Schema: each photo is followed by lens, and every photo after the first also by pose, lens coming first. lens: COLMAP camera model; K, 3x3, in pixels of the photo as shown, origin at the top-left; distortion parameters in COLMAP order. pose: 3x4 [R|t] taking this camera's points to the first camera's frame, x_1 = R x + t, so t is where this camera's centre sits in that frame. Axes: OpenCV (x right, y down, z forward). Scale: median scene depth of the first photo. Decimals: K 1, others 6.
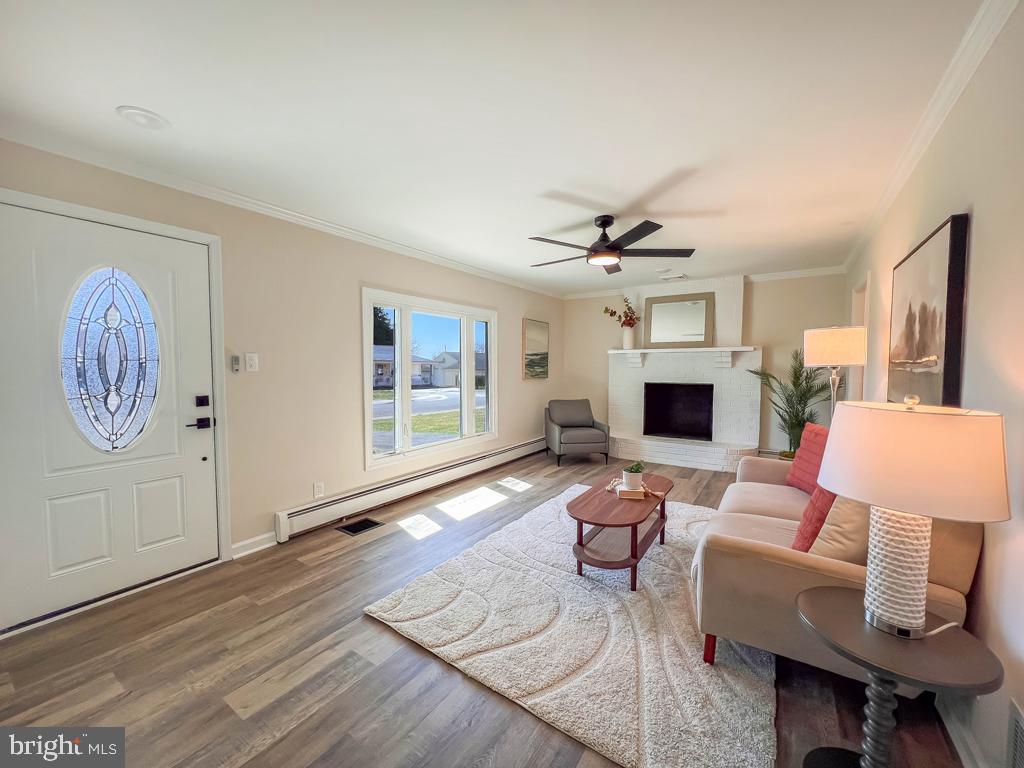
lens RADIAL K [[419.4, 0, 506.7], [0, 419.4, 385.7], [0, 0, 1]] dist [-0.000245, -0.000007]
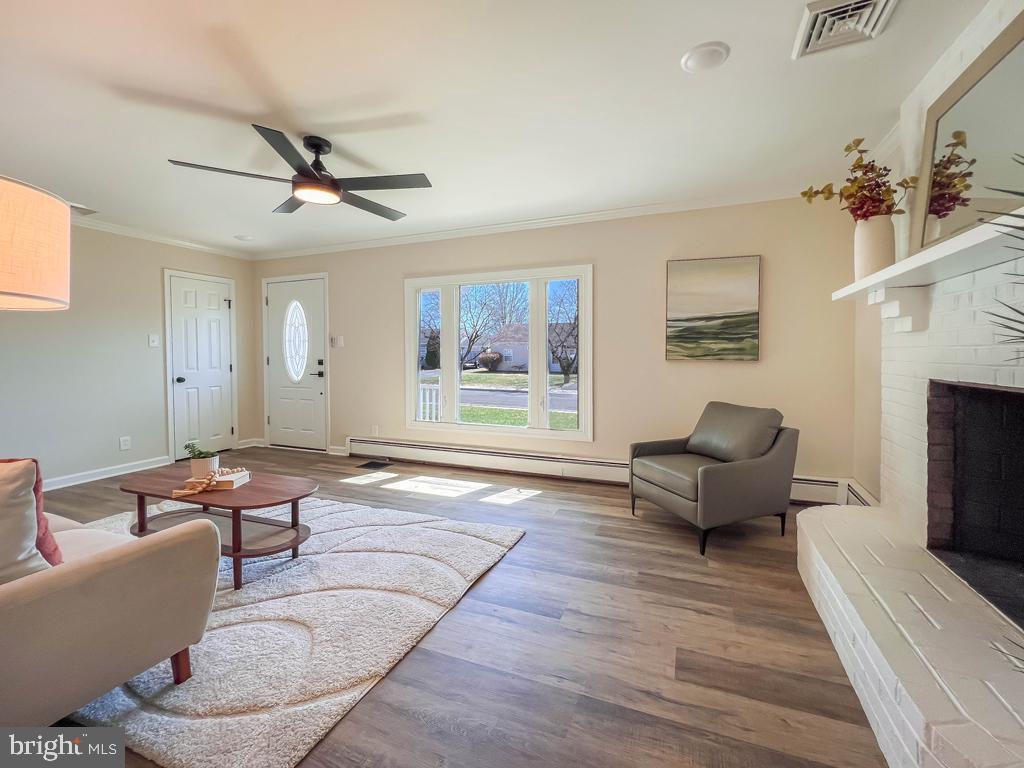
lens RADIAL K [[416.0, 0, 521.0], [0, 416.0, 360.4], [0, 0, 1]] dist [-0.000200, -0.006201]
pose [[0.224658, 0.017326, -0.974284, 0.645766], [-0.044111, 0.998998, 0.007594, -0.012953], [0.973439, 0.041271, 0.225197, 0.732410]]
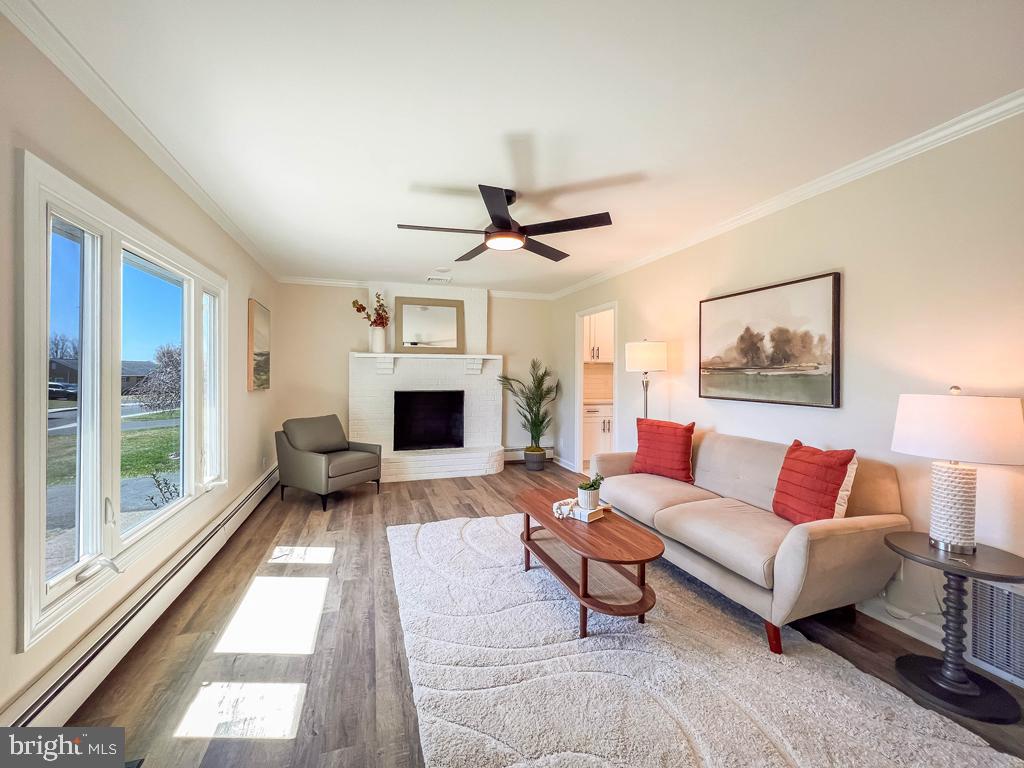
lens RADIAL K [[419.8, 0, 515.3], [0, 419.8, 376.0], [0, 0, 1]] dist [-0.001822, -0.000176]
pose [[0.602387, -0.000008, 0.798204, -0.256948], [0.035910, 0.998988, -0.027091, -0.007327], [-0.797396, 0.044983, 0.601778, 0.300639]]
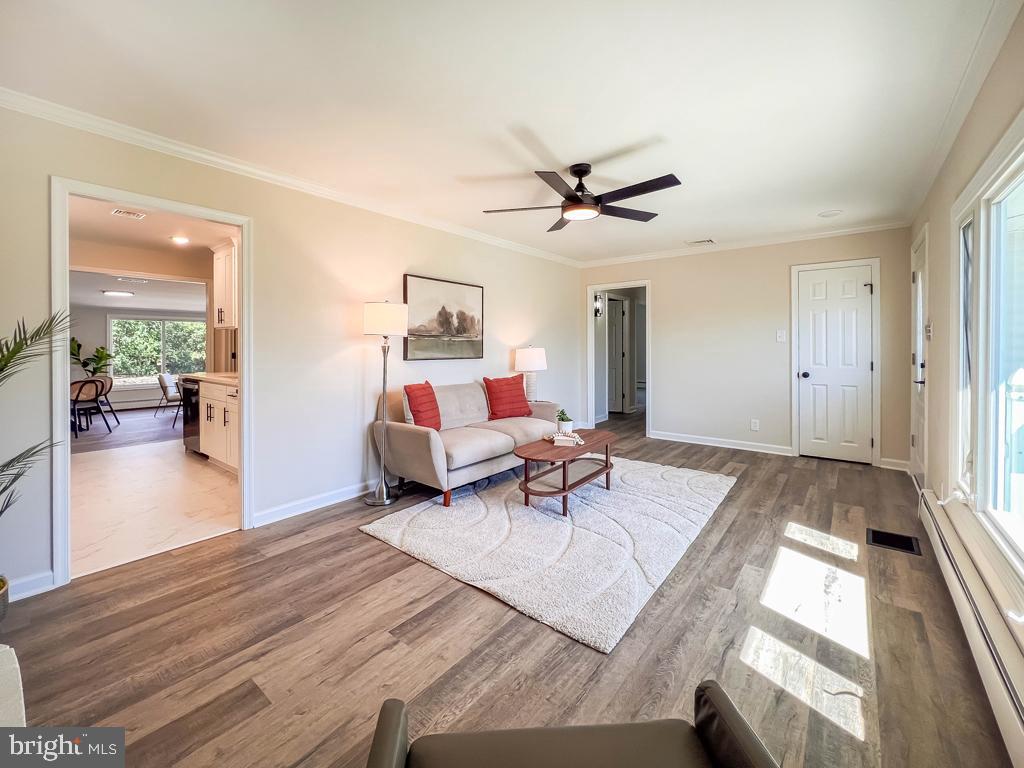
lens RADIAL K [[442.0, 0, 500.1], [0, 442.0, 346.9], [0, 0, 1]] dist [-0.000878, -0.000036]
pose [[-0.996674, -0.000120, 0.081487, 0.197375], [0.004364, 0.998486, 0.054839, -0.044976], [-0.081370, 0.055012, -0.995165, 1.188650]]
